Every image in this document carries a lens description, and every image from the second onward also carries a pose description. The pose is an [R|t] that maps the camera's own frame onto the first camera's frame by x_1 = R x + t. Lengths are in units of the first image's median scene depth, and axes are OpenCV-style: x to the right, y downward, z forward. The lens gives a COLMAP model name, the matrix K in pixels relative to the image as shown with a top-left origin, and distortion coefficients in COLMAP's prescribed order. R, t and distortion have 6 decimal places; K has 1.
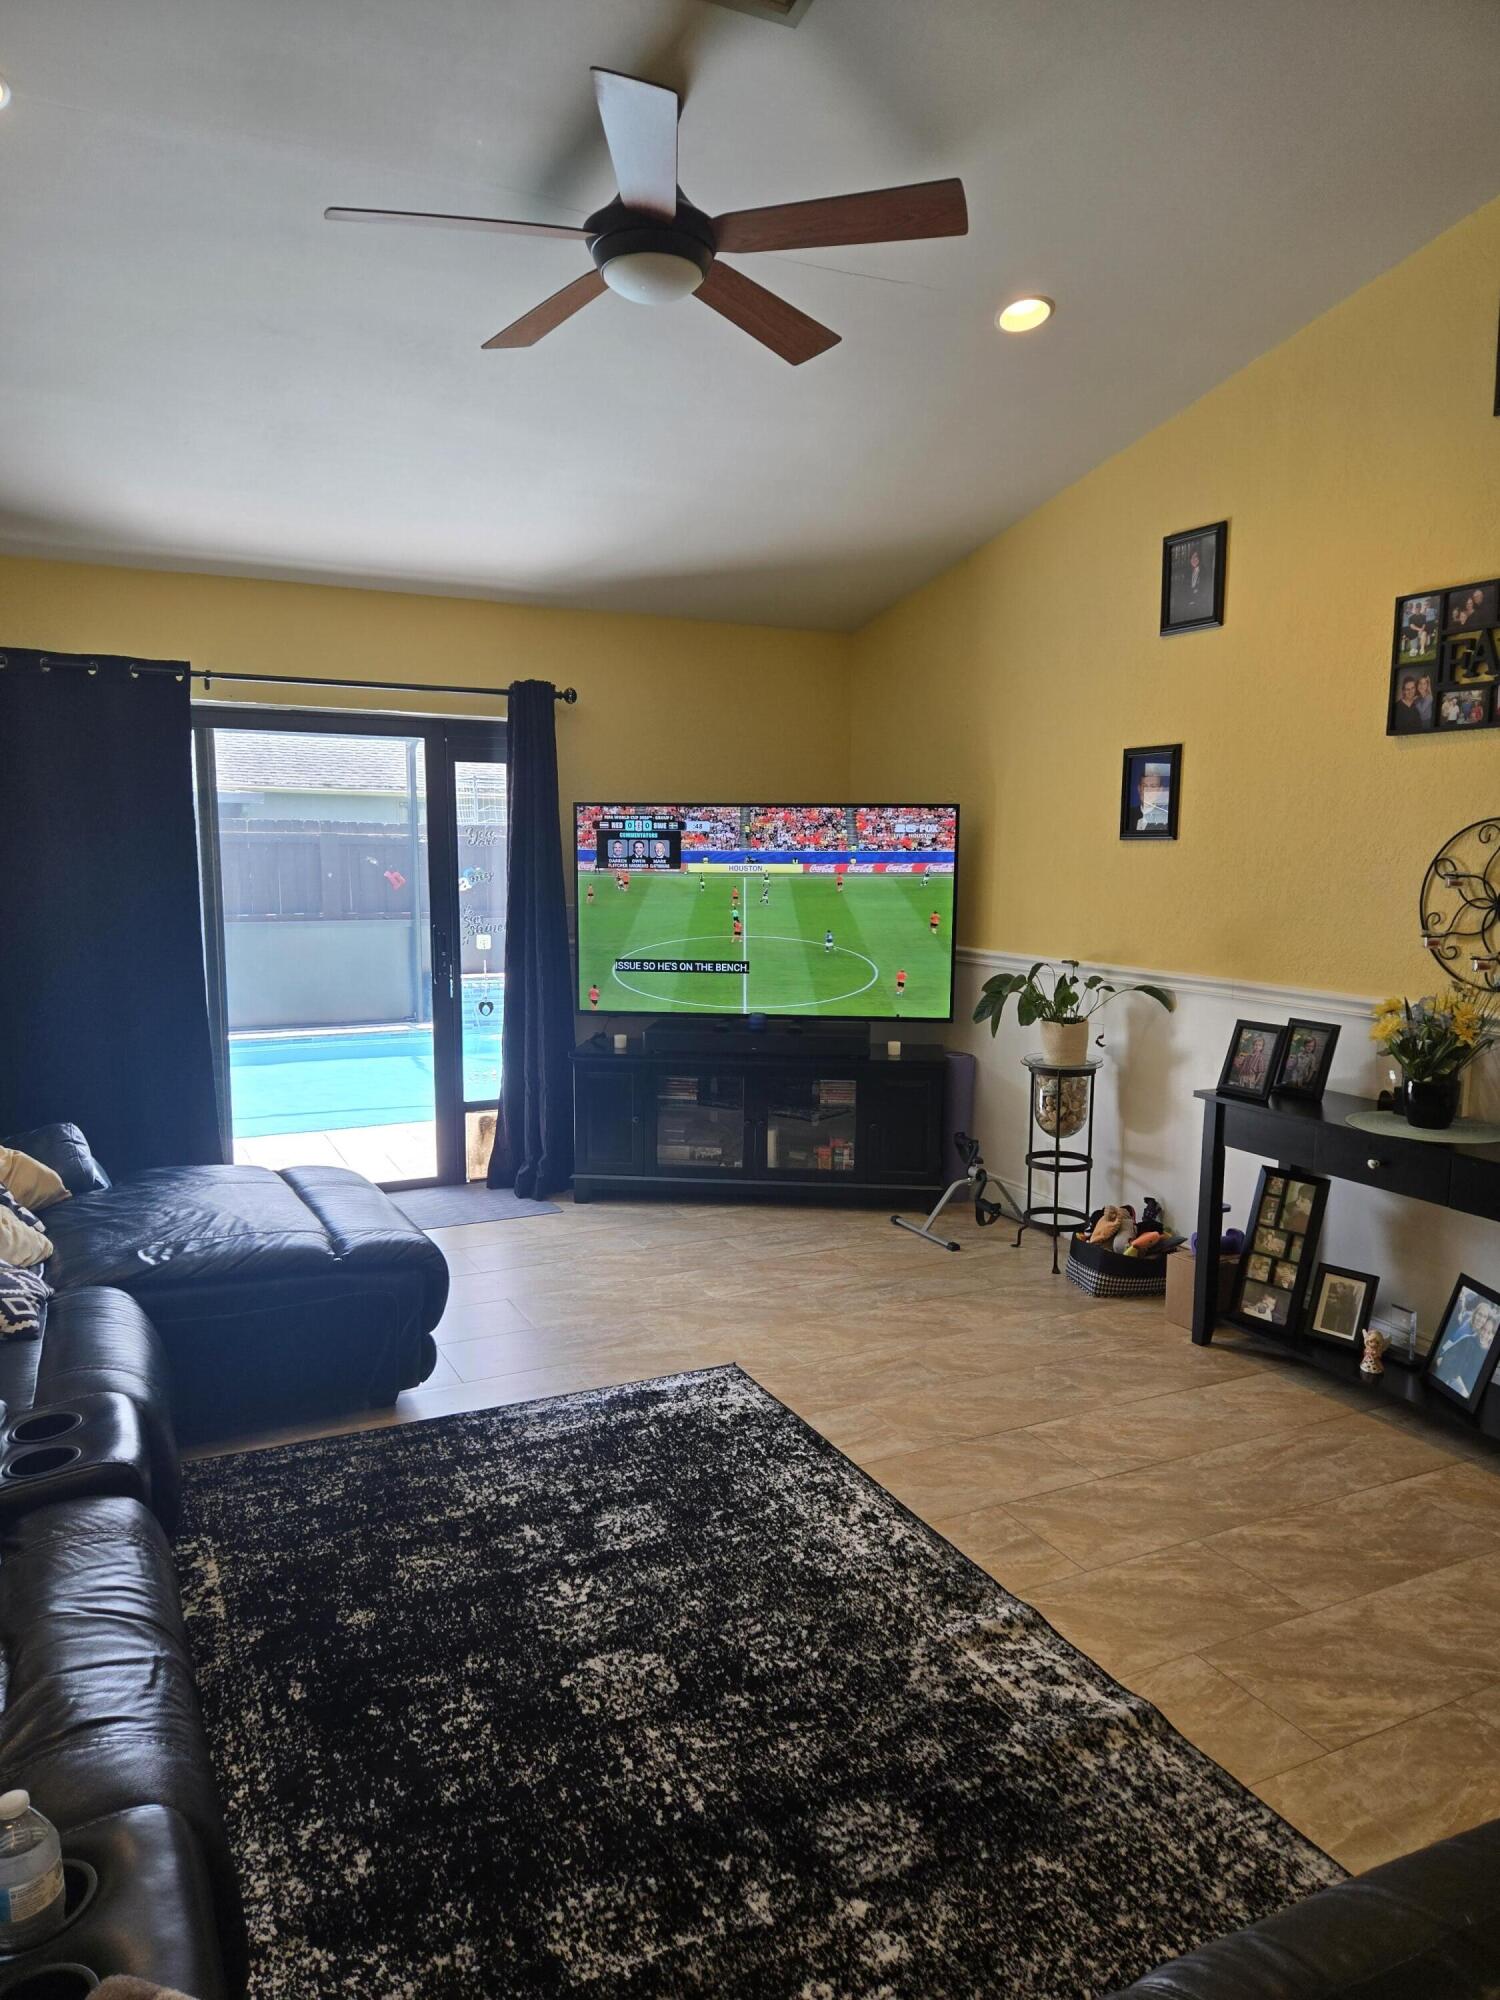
lens RADIAL K [[1350.8, 0, 777.0], [0, 1350.8, 1009.6], [0, 0, 1]] dist [0.078658, -0.077314]
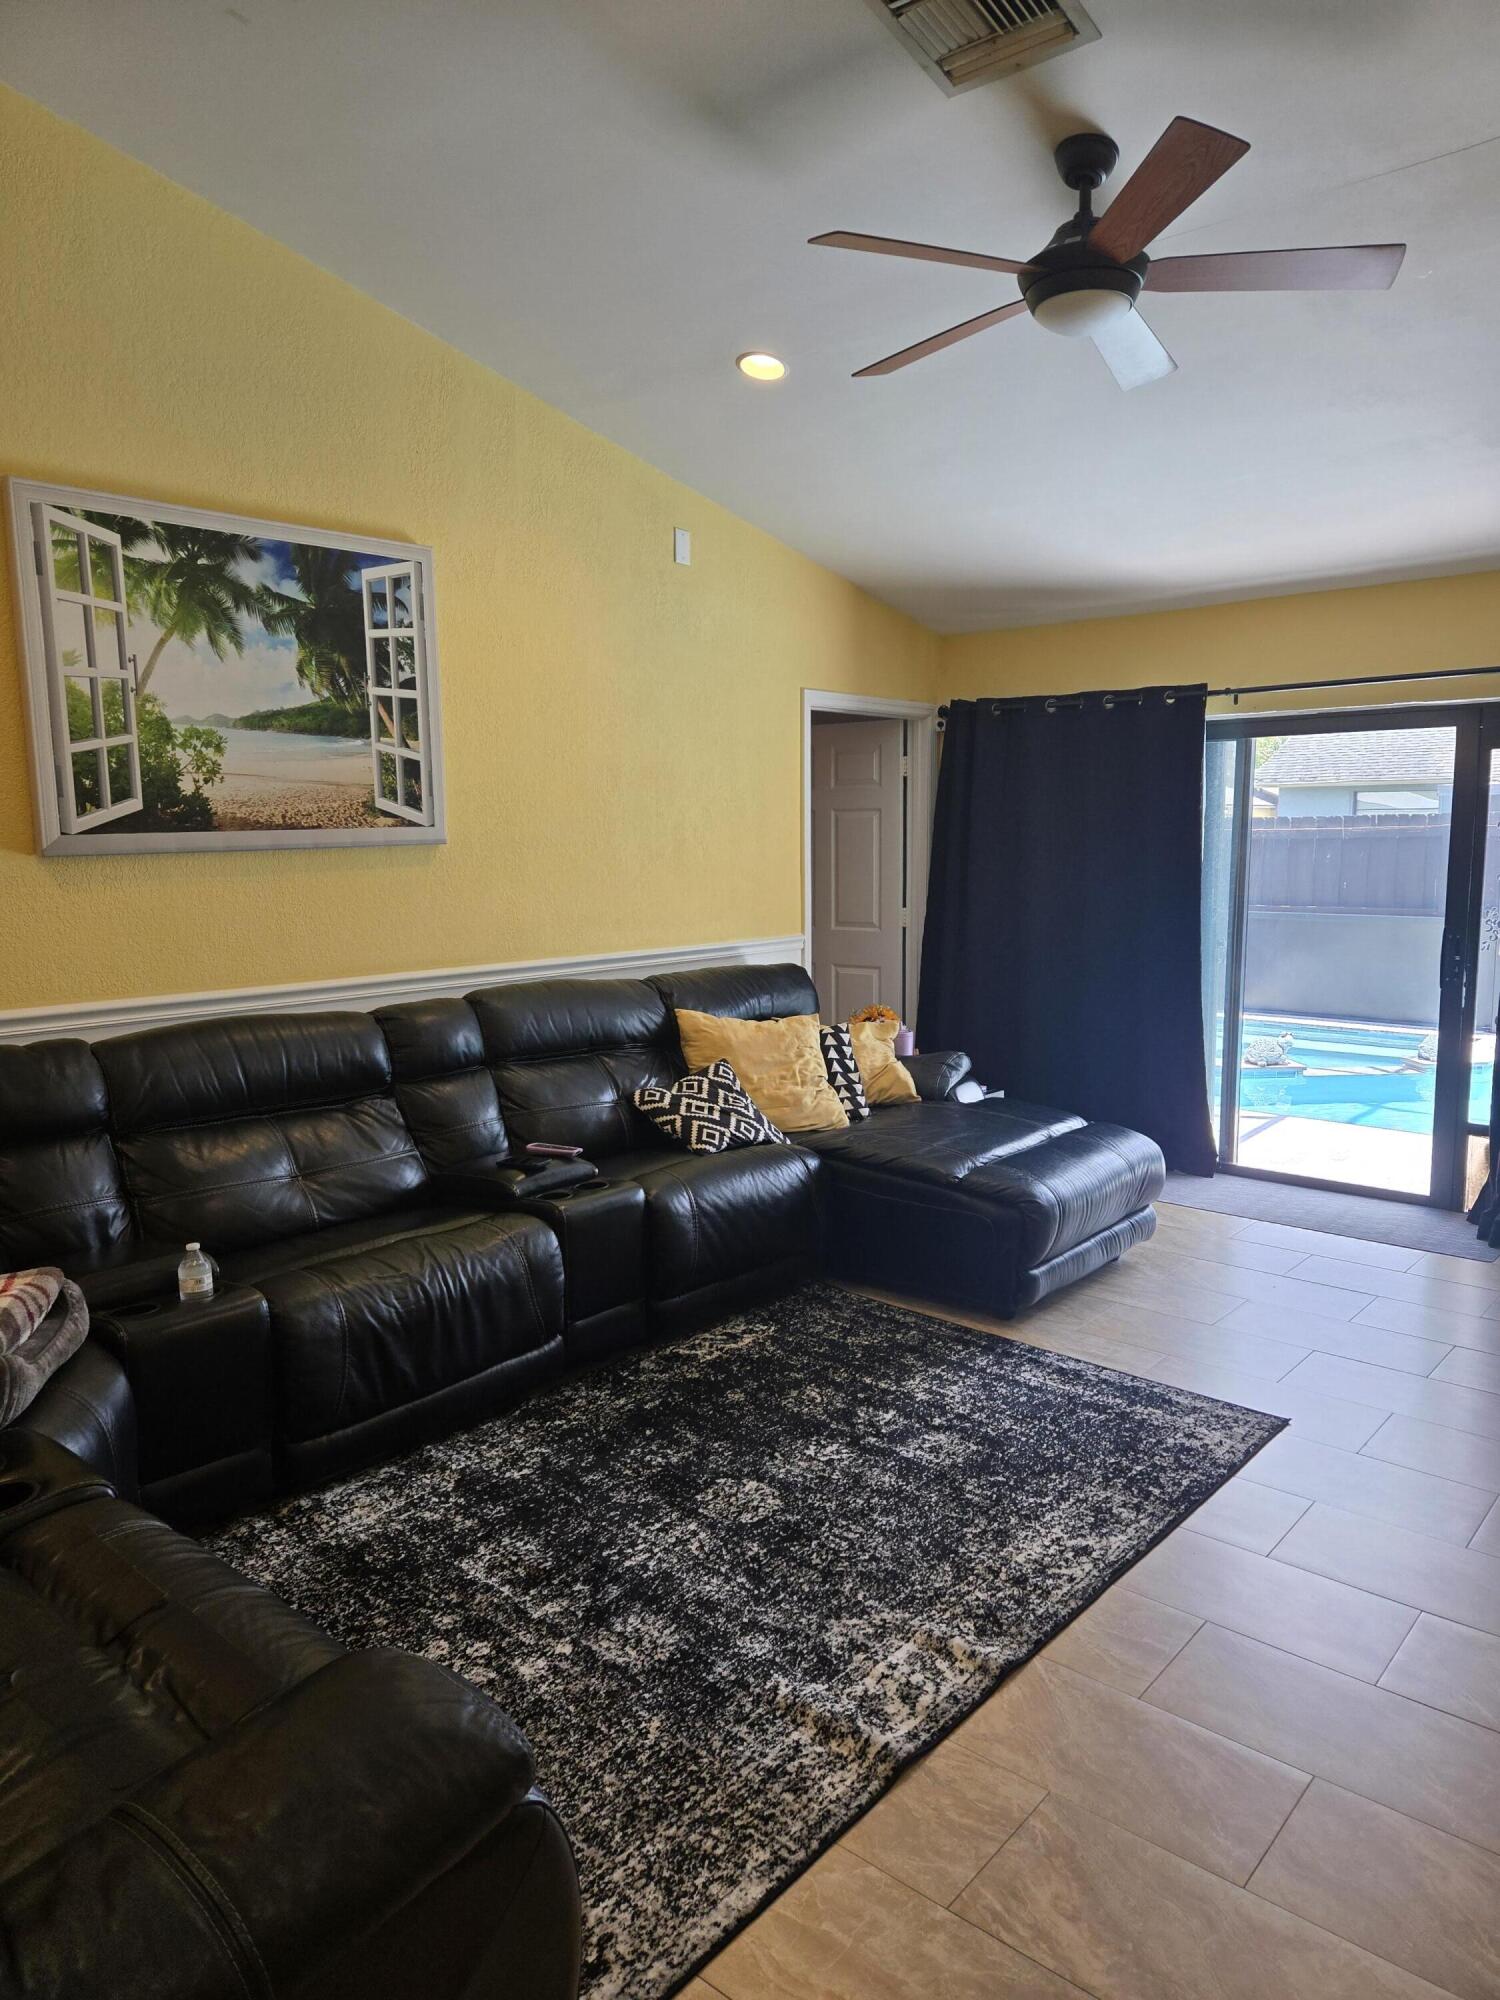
lens RADIAL K [[1350.8, 0, 777.0], [0, 1350.8, 1009.6], [0, 0, 1]] dist [0.078658, -0.077314]
pose [[0.387859, 0.113277, -0.914732, 0.821998], [-0.106564, 0.991275, 0.077571, -0.056862], [0.915538, 0.067391, 0.396546, 0.395702]]
